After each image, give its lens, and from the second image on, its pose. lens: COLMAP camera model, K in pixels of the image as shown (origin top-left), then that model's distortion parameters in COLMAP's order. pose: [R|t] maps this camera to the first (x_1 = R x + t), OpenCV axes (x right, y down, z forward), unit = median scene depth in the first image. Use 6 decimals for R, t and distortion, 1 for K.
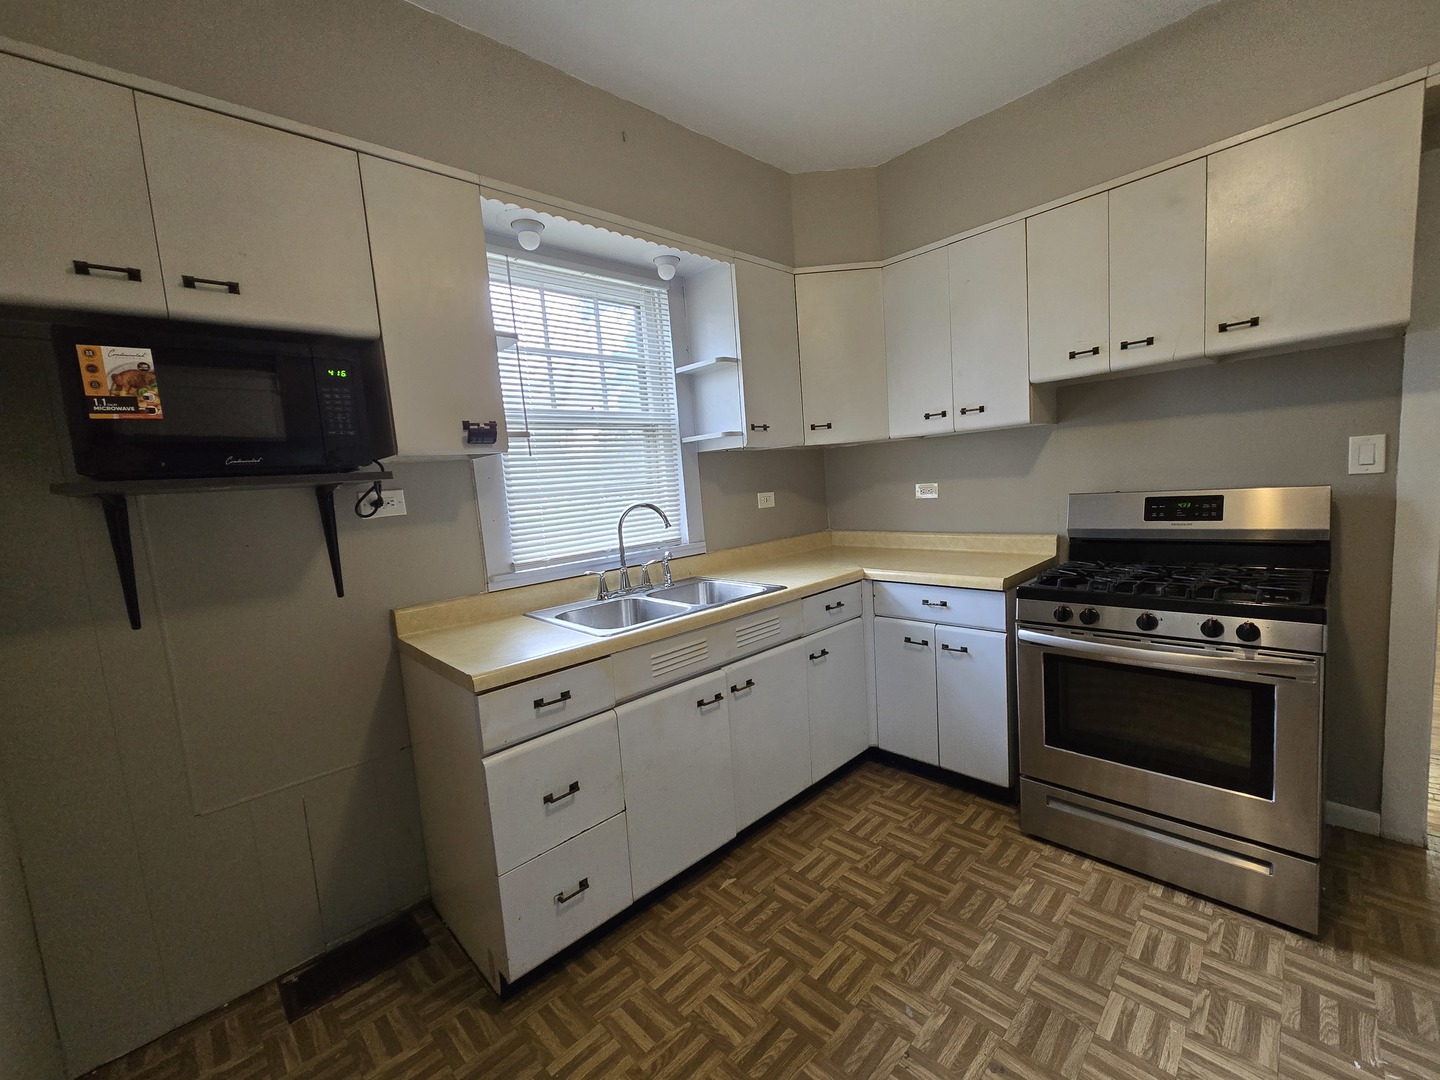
lens RADIAL K [[608.0, 0, 720.0], [0, 608.0, 540.0], [0, 0, 1]] dist [-0.000958, 0.005182]
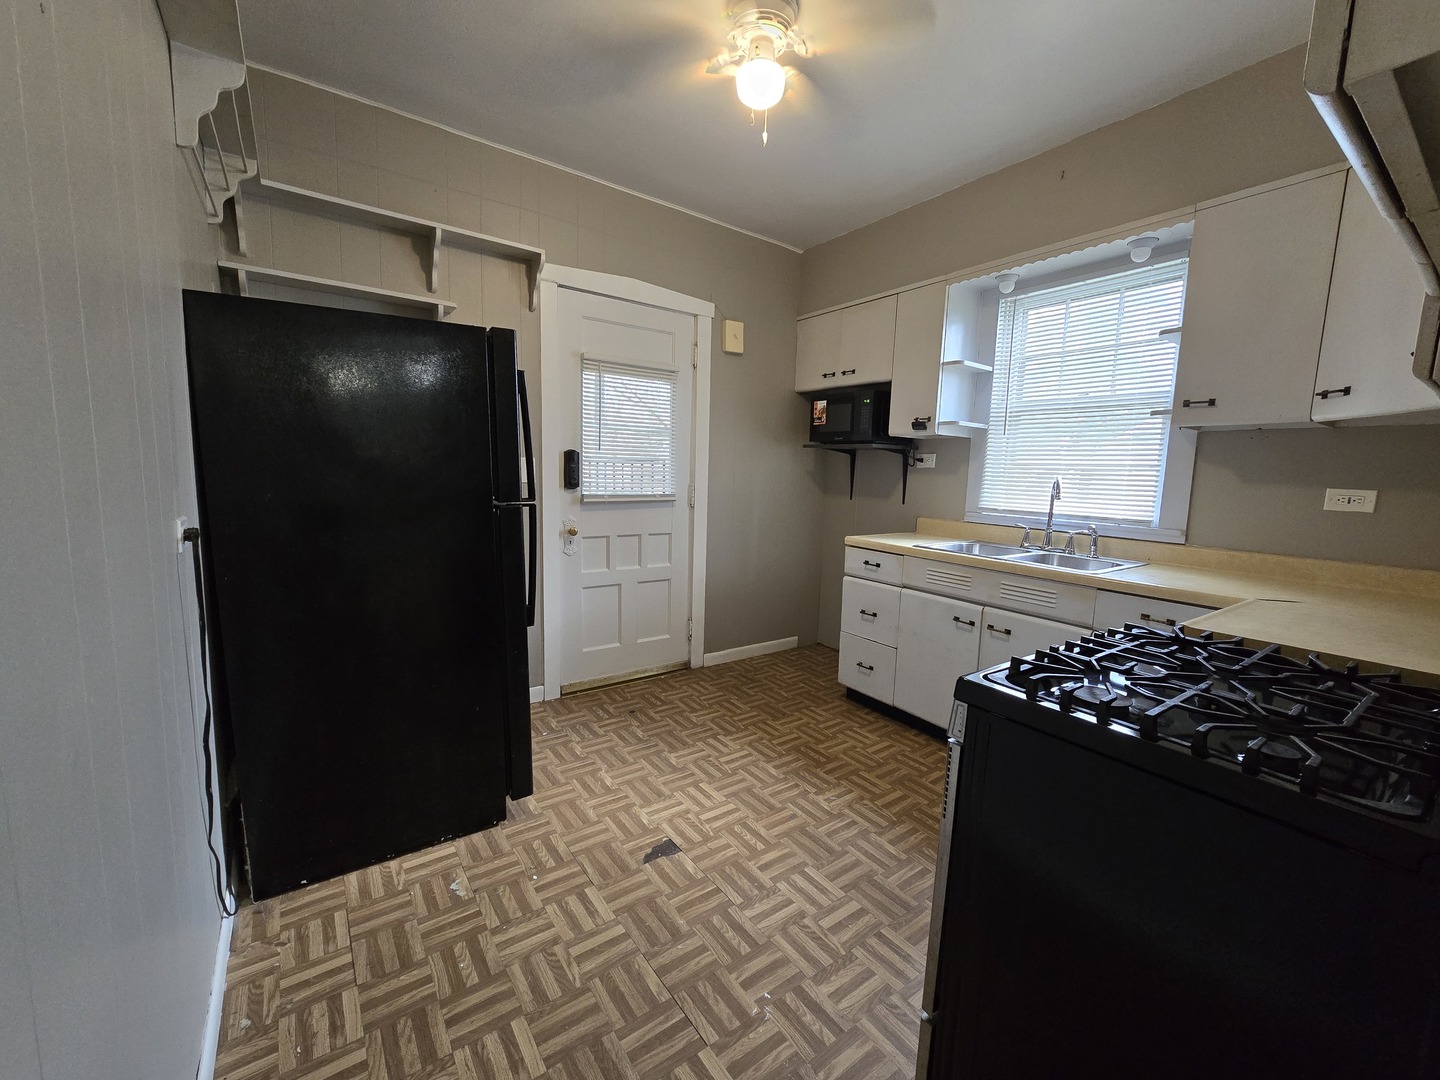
lens RADIAL K [[586.3, 0, 729.9], [0, 586.3, 542.1], [0, 0, 1]] dist [-0.000722, 0.000138]
pose [[-0.153464, 0.185141, -0.970655, 1.442209], [-0.125193, 0.970733, 0.204949, -0.118686], [0.980192, 0.152972, -0.125794, 0.707446]]
